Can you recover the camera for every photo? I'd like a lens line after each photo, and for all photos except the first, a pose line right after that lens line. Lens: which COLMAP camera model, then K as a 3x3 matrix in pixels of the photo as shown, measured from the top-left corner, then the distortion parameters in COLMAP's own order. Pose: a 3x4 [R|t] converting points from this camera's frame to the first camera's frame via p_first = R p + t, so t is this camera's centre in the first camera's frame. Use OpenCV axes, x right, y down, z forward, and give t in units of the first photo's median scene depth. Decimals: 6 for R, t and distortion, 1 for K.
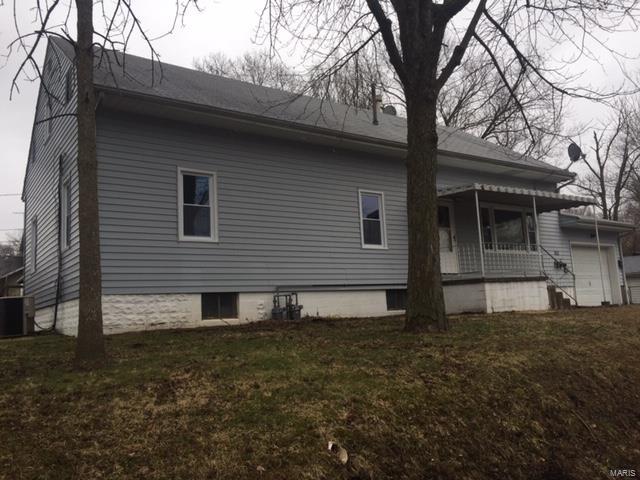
lens RADIAL K [[546.8, 0, 320.3], [0, 546.8, 240.2], [0, 0, 1]] dist [0.031715, -0.011667]
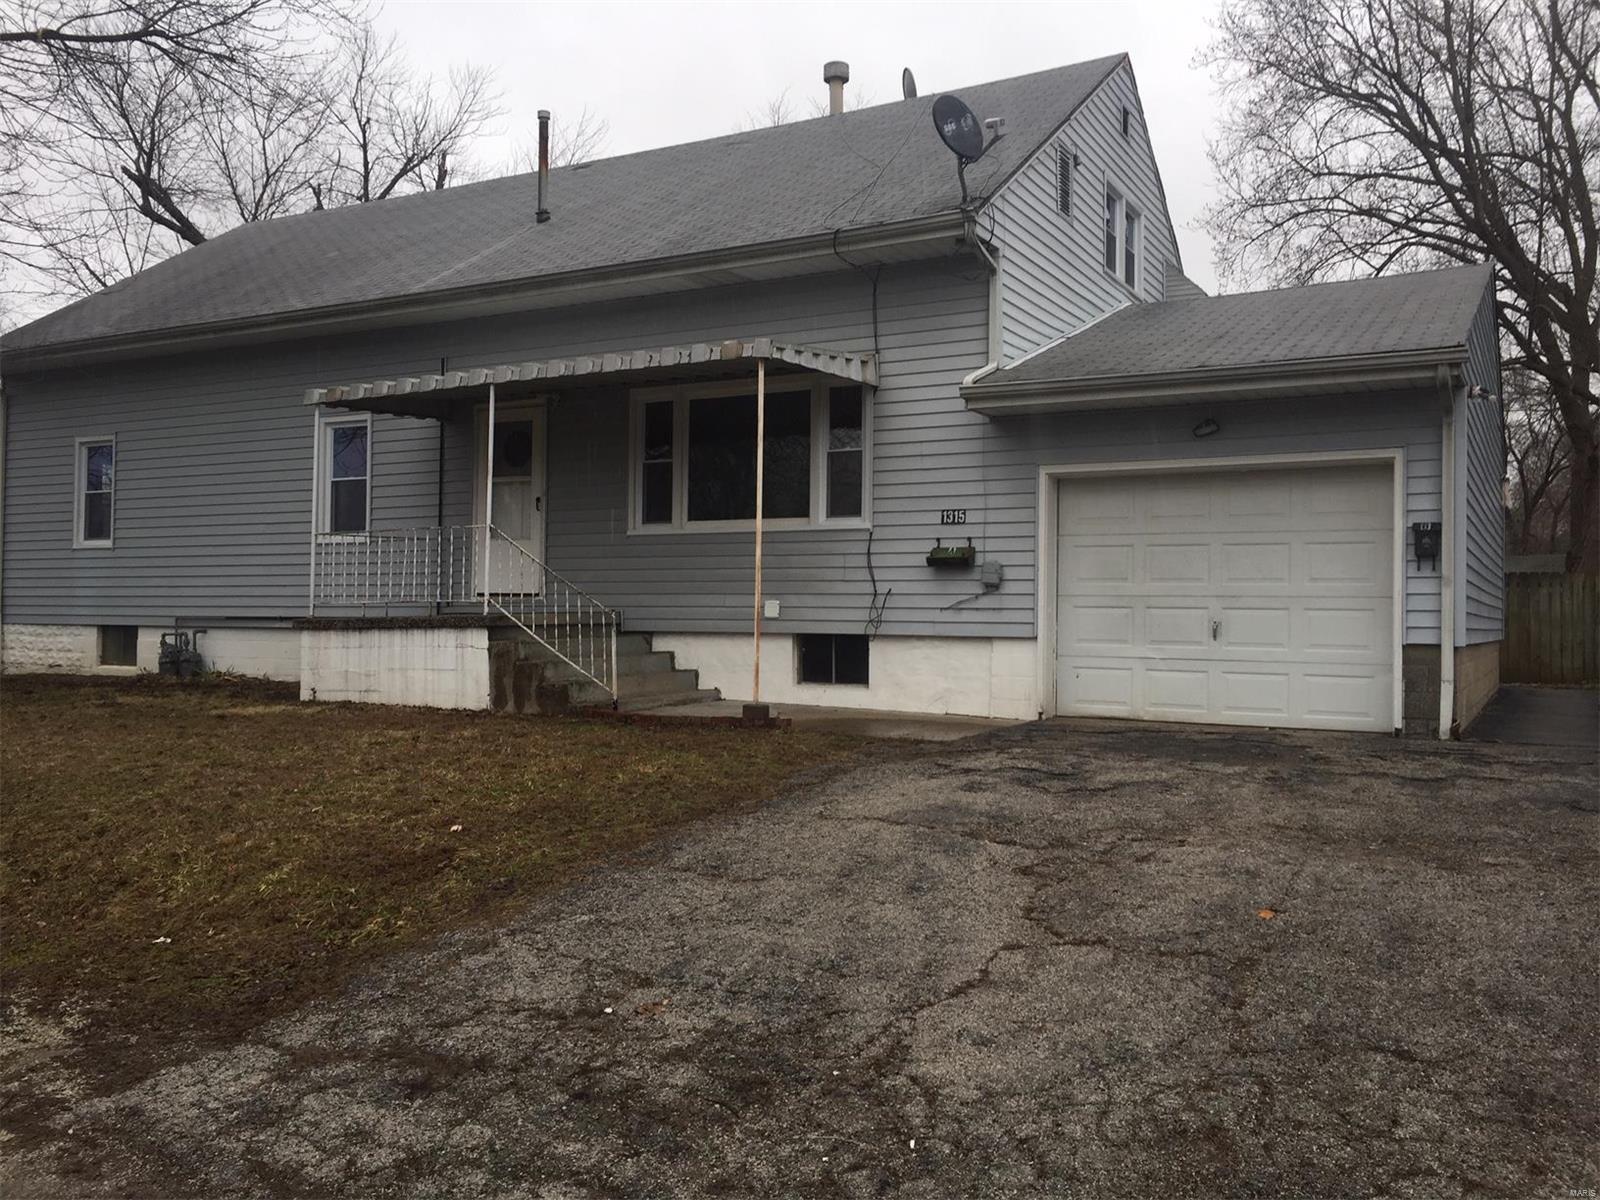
lens RADIAL K [[1367.0, 0, 801.2], [0, 1367.0, 598.0], [0, 0, 1]] dist [0.031715, -0.011667]
pose [[0.456338, 0.039143, -0.888945, 1.600236], [0.090529, 0.991806, 0.090145, -0.009674], [0.885189, -0.121612, 0.449055, 0.967369]]
